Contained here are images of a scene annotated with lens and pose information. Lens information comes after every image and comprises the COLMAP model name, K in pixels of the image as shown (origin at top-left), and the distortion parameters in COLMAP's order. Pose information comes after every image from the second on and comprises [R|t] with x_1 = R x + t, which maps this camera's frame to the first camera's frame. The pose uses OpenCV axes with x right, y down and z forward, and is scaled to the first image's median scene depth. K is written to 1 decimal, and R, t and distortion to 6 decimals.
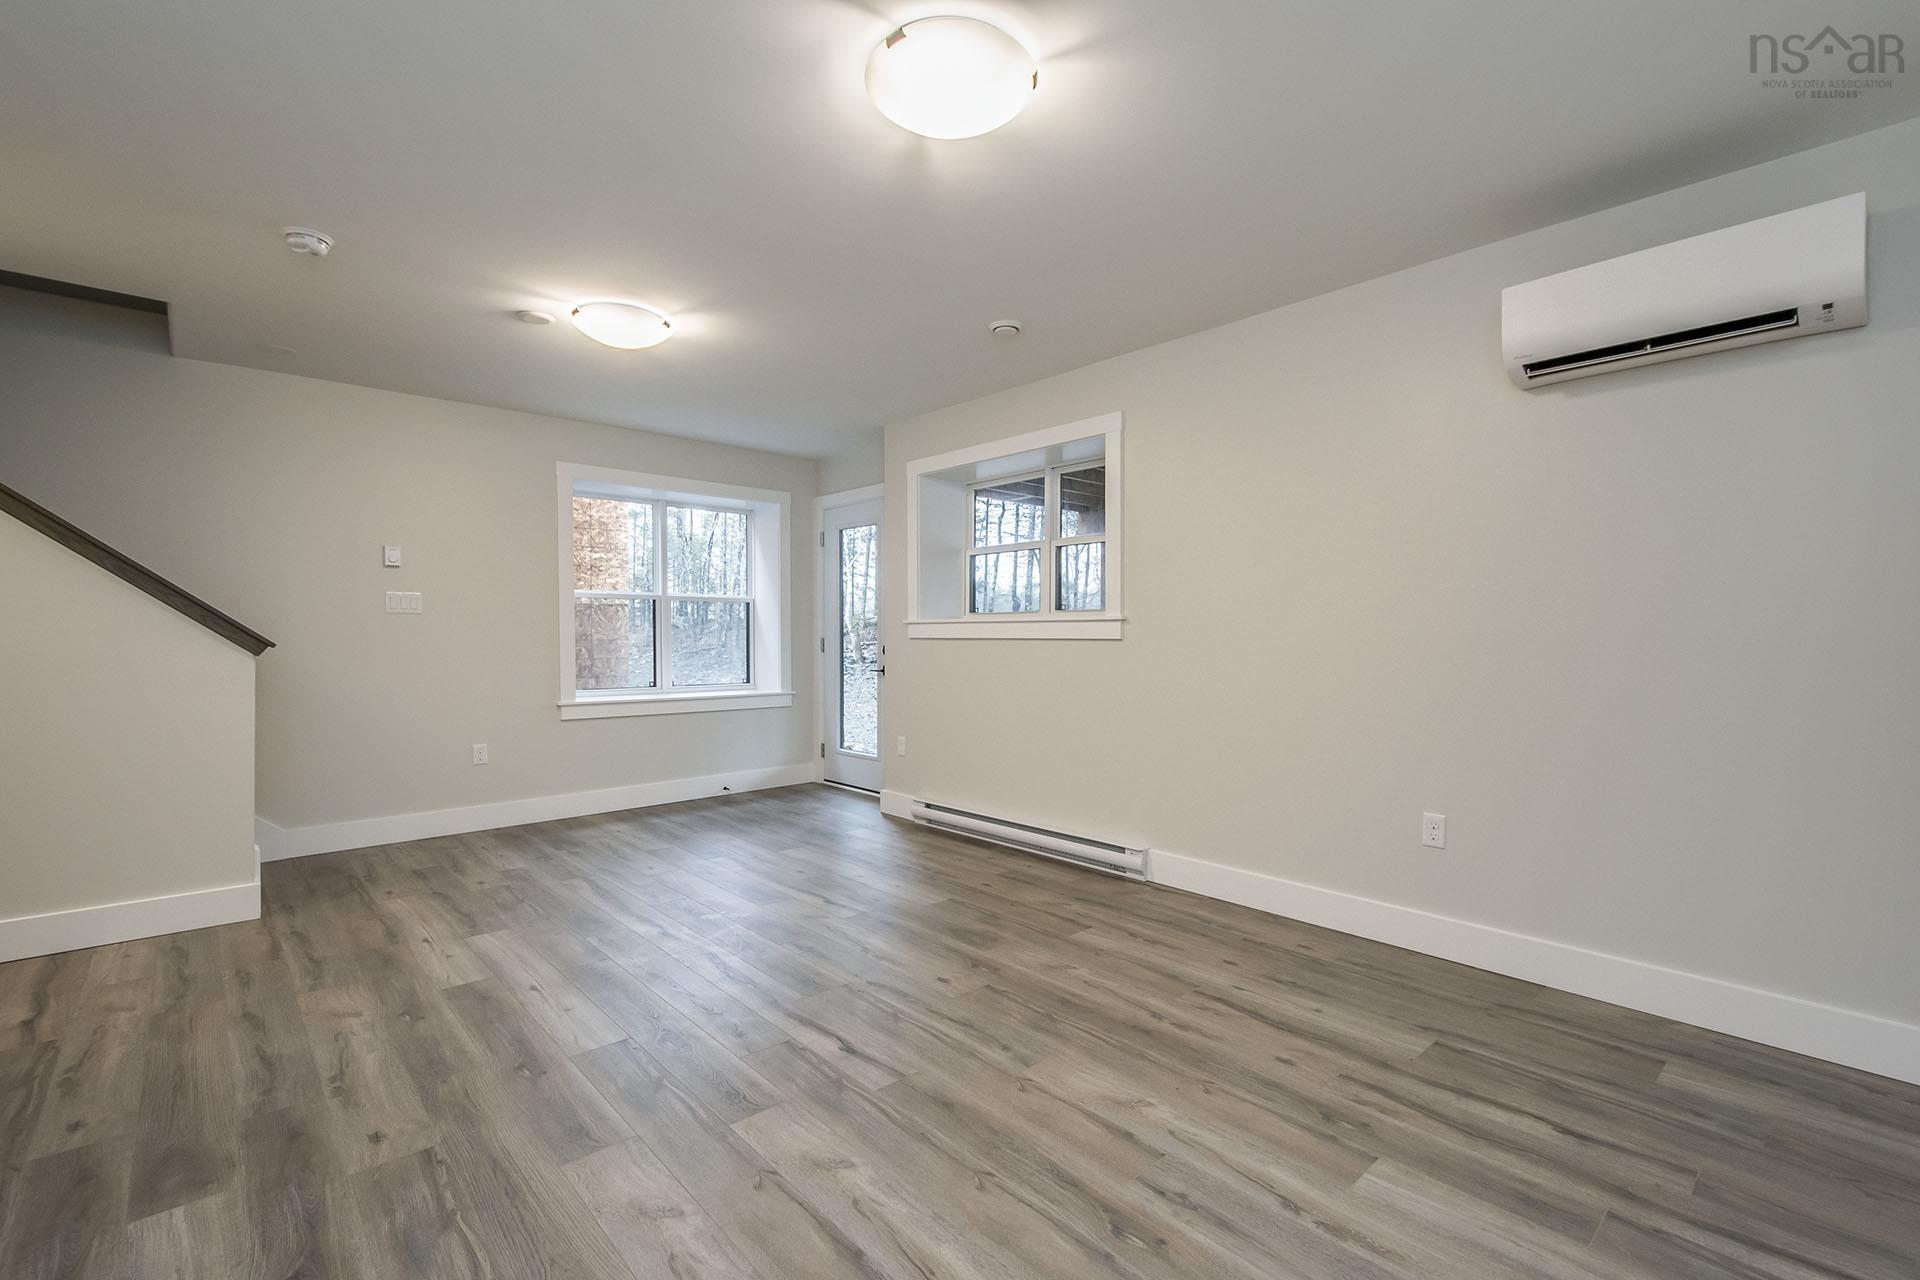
lens RADIAL K [[850.2, 0, 973.3], [0, 850.2, 643.0], [0, 0, 1]] dist [-0.000894, -0.000367]
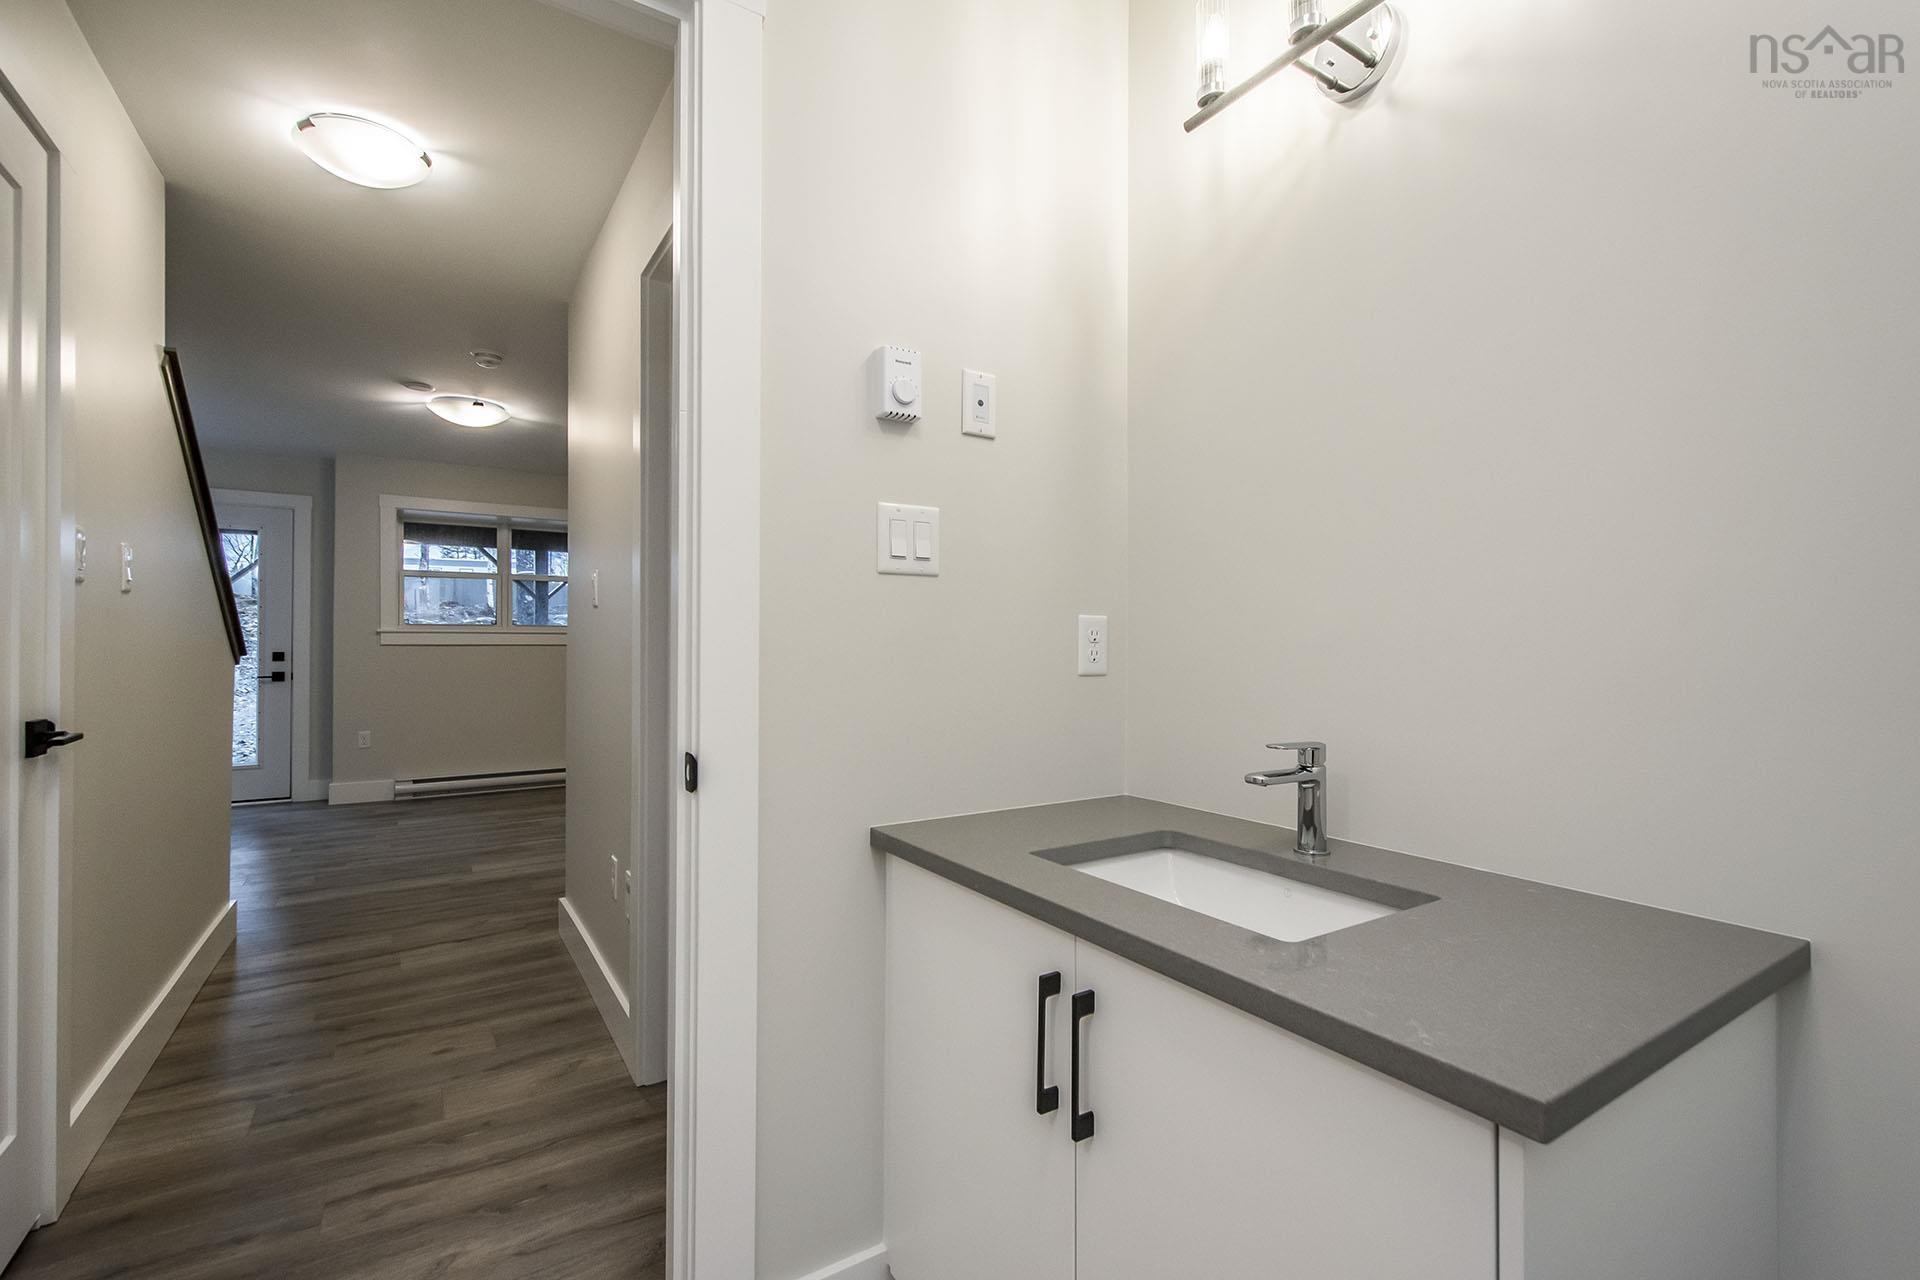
lens RADIAL K [[850.2, 0, 973.3], [0, 850.2, 643.0], [0, 0, 1]] dist [-0.000894, -0.000367]
pose [[0.162371, 0.008270, 0.986695, -1.122473], [0.002624, 0.999958, -0.008813, 0.005646], [-0.986726, 0.004021, 0.162343, 0.015274]]
